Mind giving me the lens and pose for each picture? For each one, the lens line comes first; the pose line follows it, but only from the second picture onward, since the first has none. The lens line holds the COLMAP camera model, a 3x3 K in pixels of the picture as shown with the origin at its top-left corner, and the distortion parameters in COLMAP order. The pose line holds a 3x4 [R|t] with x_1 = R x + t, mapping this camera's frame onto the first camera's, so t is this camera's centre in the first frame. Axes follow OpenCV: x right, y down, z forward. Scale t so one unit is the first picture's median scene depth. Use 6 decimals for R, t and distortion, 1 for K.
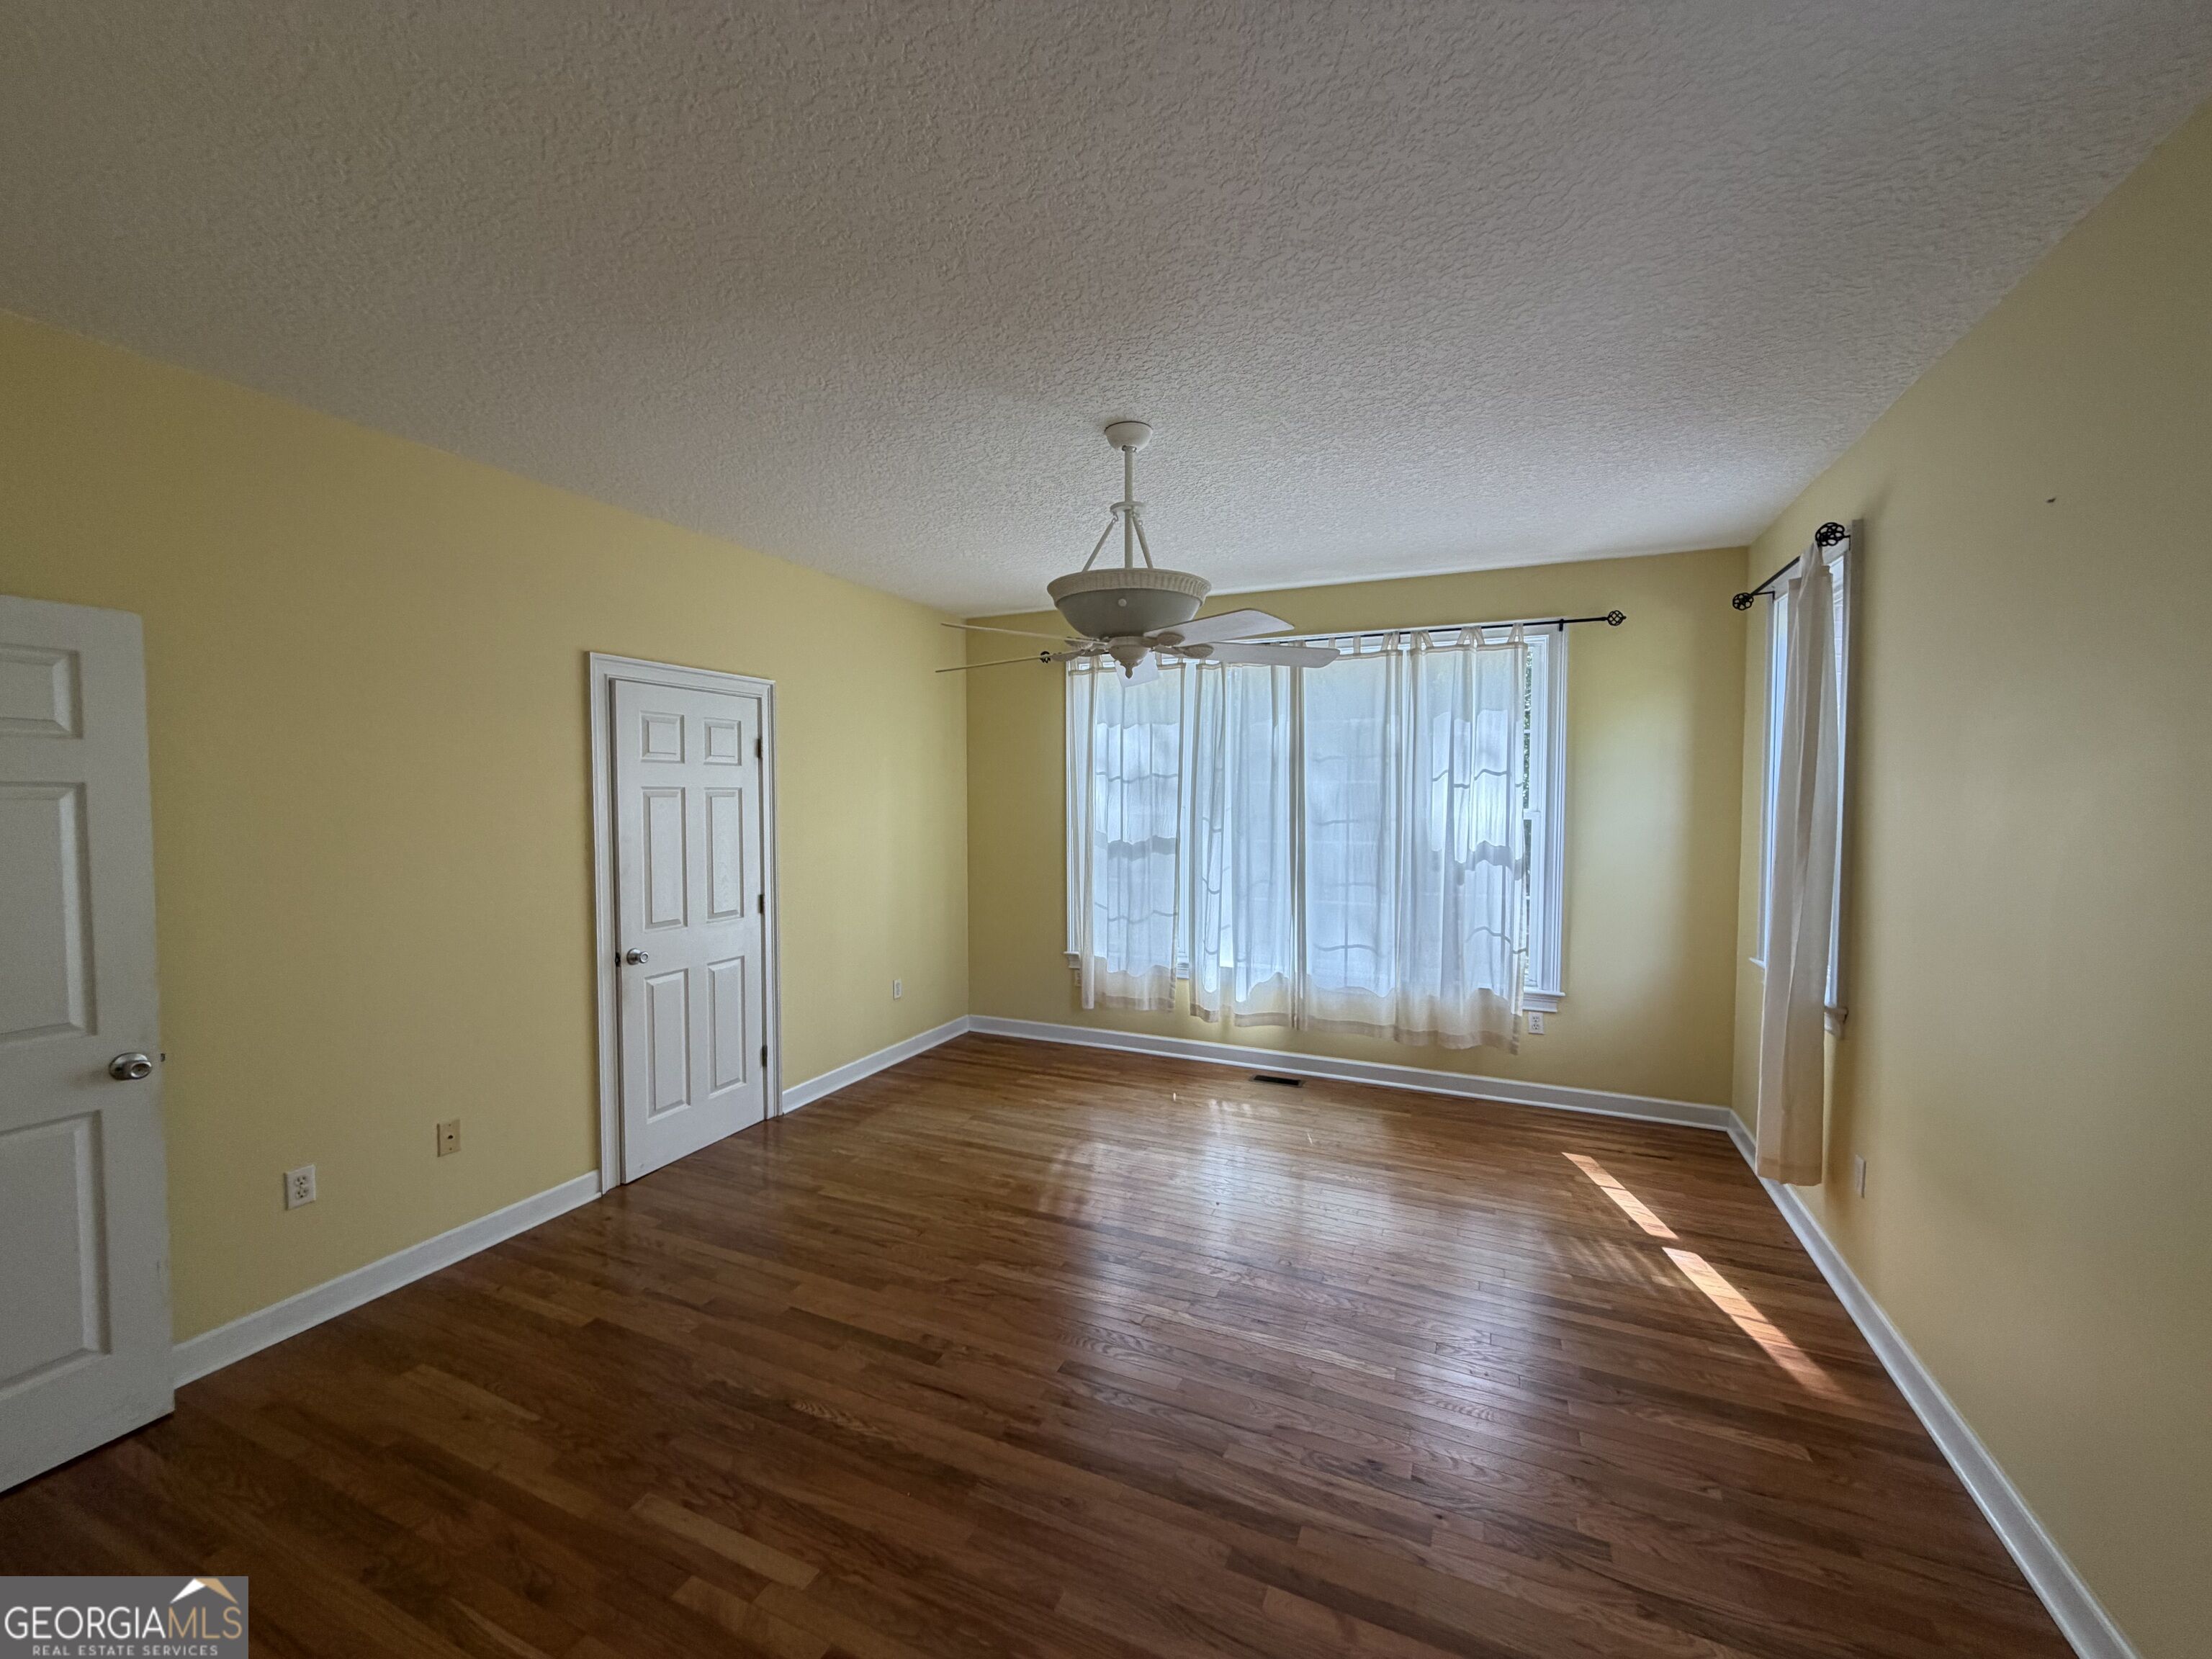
lens RADIAL K [[874.7, 0, 1095.0], [0, 874.7, 828.5], [0, 0, 1]] dist [-0.010140, 0.000194]
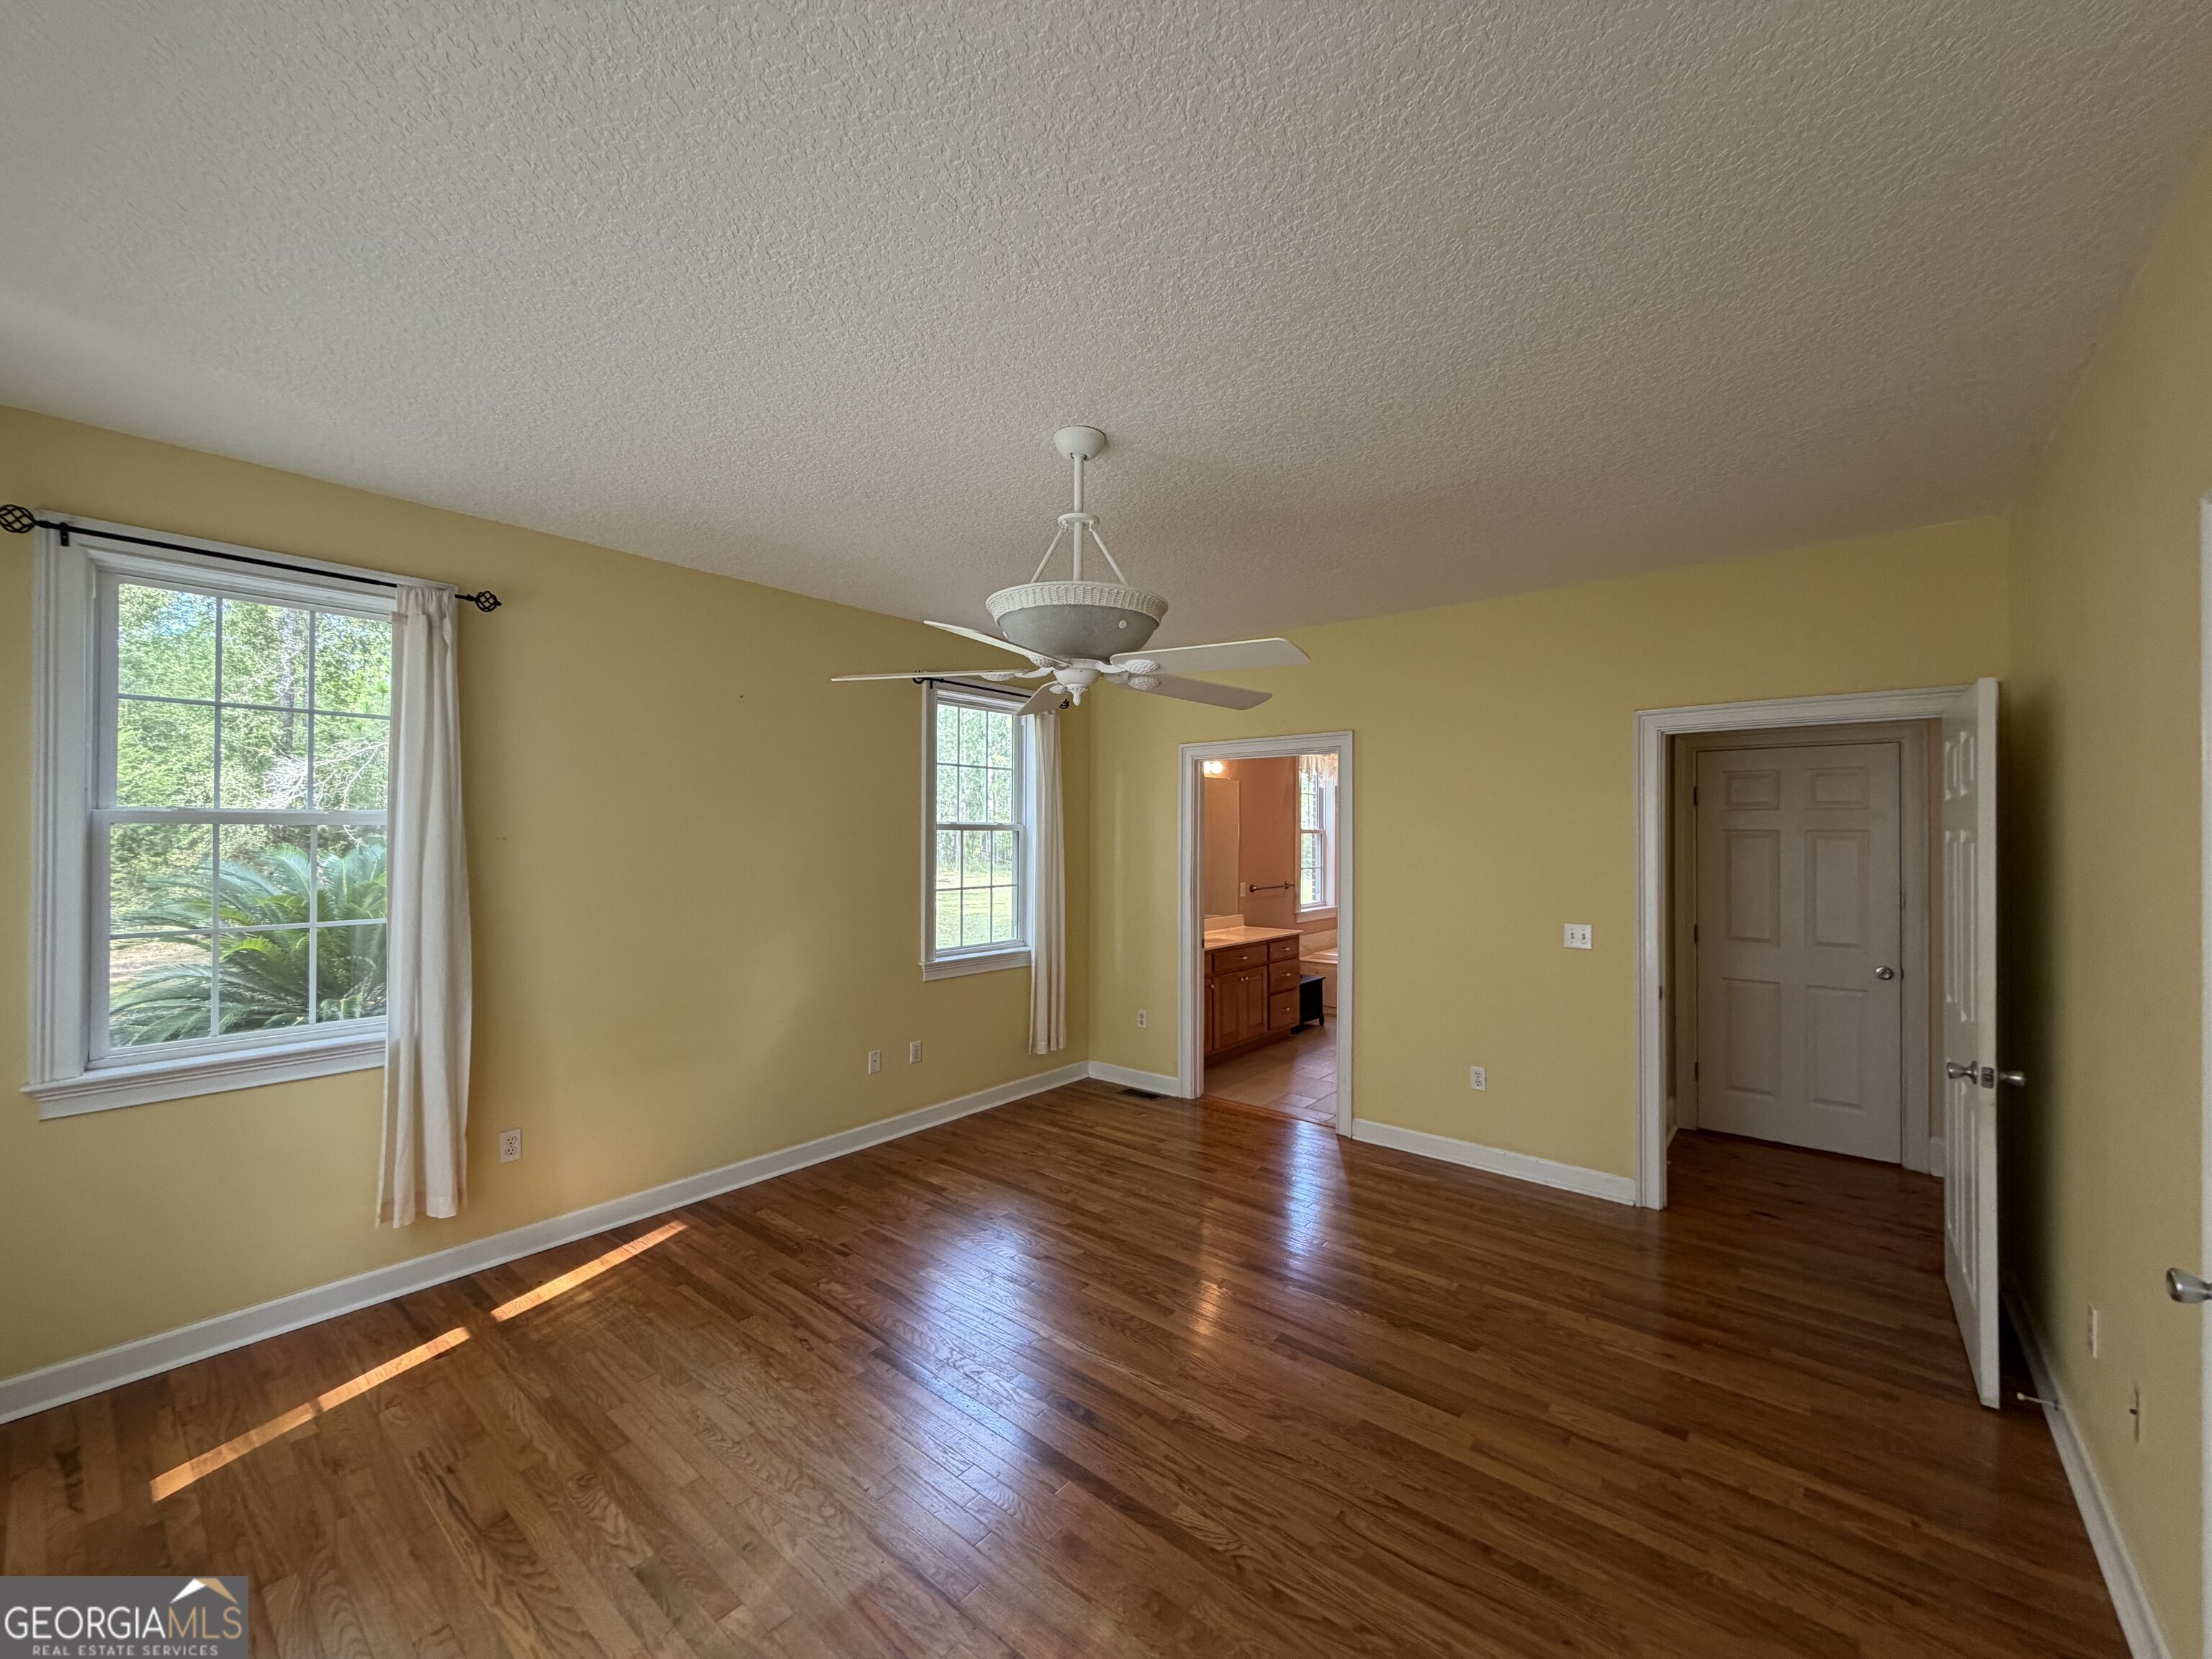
lens RADIAL K [[874.7, 0, 1095.0], [0, 874.7, 828.5], [0, 0, 1]] dist [-0.010140, 0.000194]
pose [[-0.962893, -0.006442, 0.269805, -0.223337], [0.003235, 0.999368, 0.035406, -0.080178], [-0.269863, 0.034965, -0.962264, 1.895698]]
